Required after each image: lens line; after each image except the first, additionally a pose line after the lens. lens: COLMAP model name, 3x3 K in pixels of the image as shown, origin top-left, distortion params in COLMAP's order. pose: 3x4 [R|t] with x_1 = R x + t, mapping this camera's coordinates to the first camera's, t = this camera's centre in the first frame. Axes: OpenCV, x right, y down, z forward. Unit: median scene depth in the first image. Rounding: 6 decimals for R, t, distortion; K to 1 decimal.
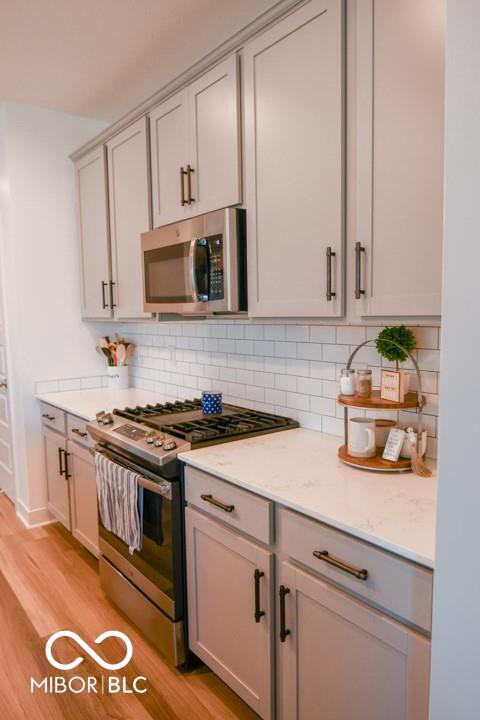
lens RADIAL K [[503.7, 0, 242.7], [0, 503.7, 362.8], [0, 0, 1]] dist [-0.020830, -0.001261]
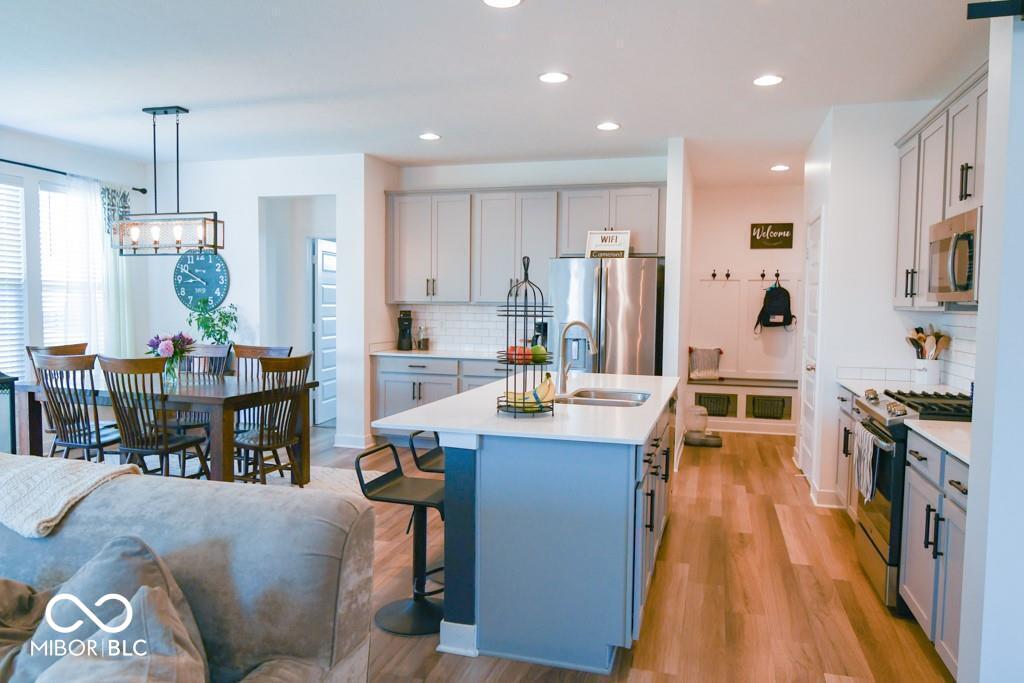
lens RADIAL K [[716.3, 0, 506.3], [0, 716.3, 348.1], [0, 0, 1]] dist [-0.020830, -0.001261]
pose [[0.586793, 0.073722, -0.806374, 0.570025], [-0.103396, 0.994517, 0.015683, 0.073722], [0.803108, 0.074173, 0.591198, -0.650817]]
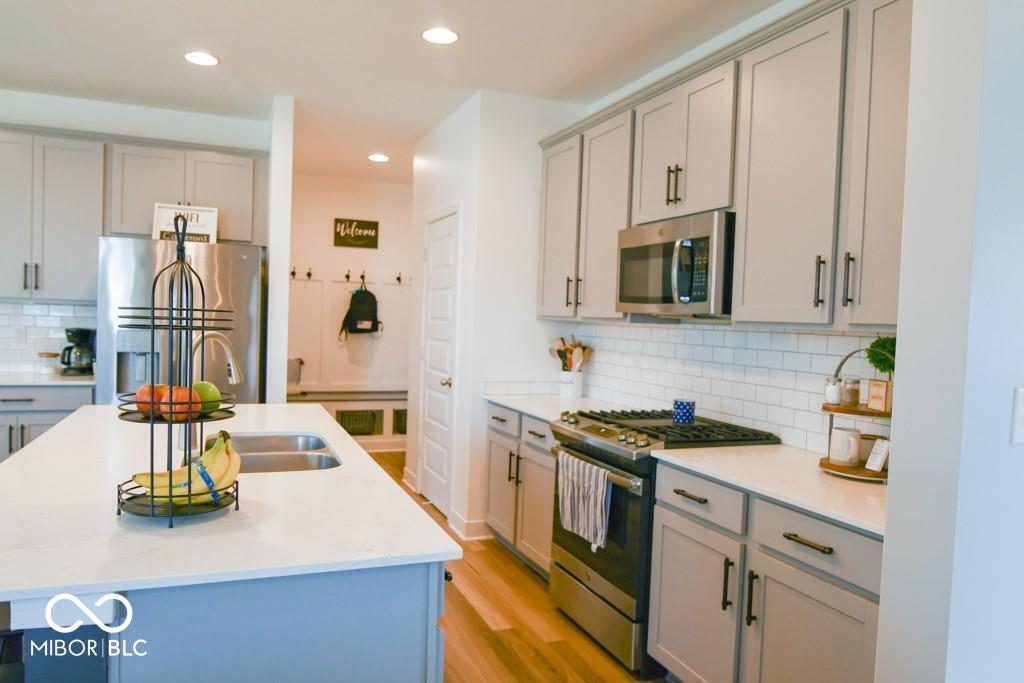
lens RADIAL K [[716.3, 0, 511.5], [0, 716.3, 347.4], [0, 0, 1]] dist [-0.020830, -0.001261]
pose [[0.961525, 0.061518, -0.267742, -0.022802], [-0.077858, 0.995668, -0.050835, 0.059529], [0.263454, 0.069725, 0.962149, -0.411807]]
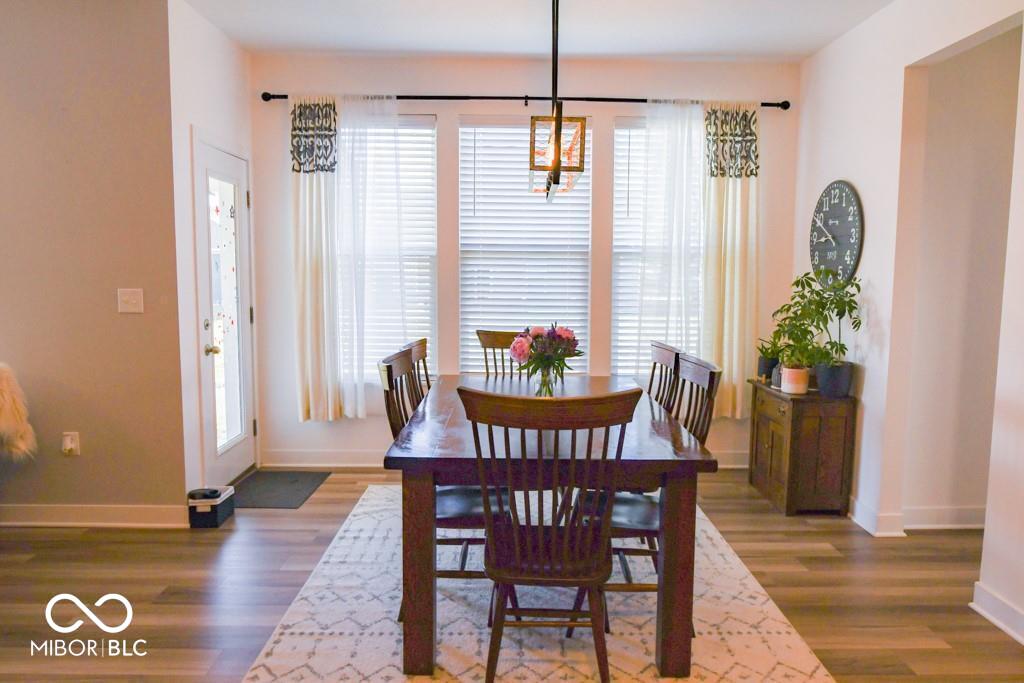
lens RADIAL K [[716.3, 0, 498.8], [0, 716.3, 364.1], [0, 0, 1]] dist [-0.020830, -0.001261]
pose [[-0.614583, 0.117603, -0.780037, -0.821531], [-0.077621, 0.975011, 0.208155, -0.040124], [0.785024, 0.188476, -0.590096, 0.653111]]
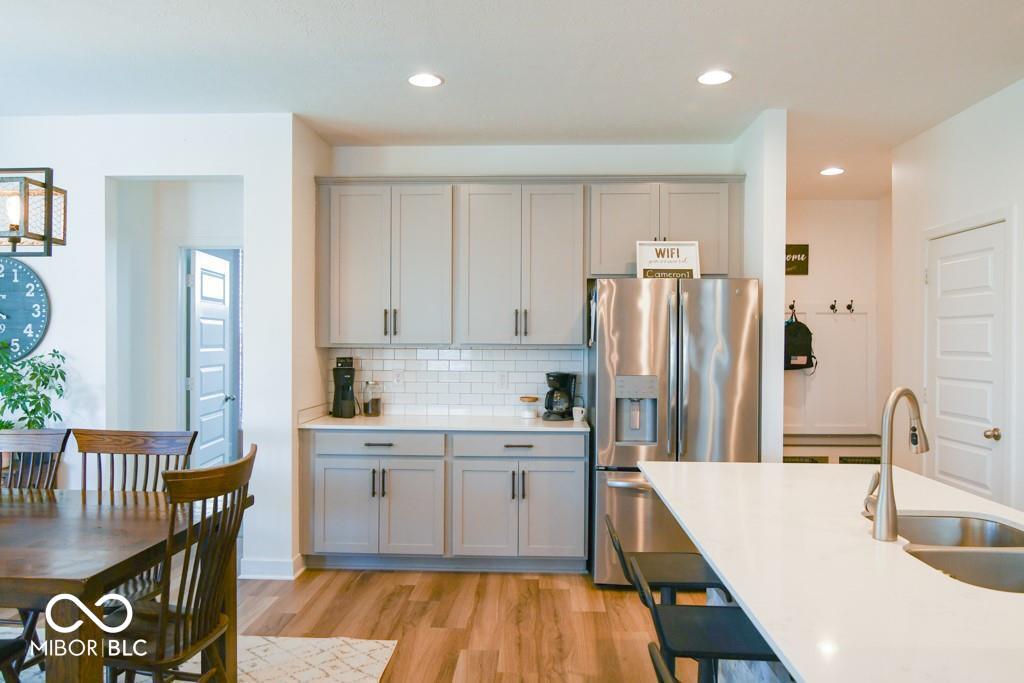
lens RADIAL K [[716.3, 0, 509.5], [0, 716.3, 347.6], [0, 0, 1]] dist [-0.020830, -0.001261]
pose [[0.764579, 0.025837, -0.644011, -0.594960], [-0.082063, 0.994966, -0.057510, 0.056091], [0.639284, 0.096820, 0.762851, -0.437314]]
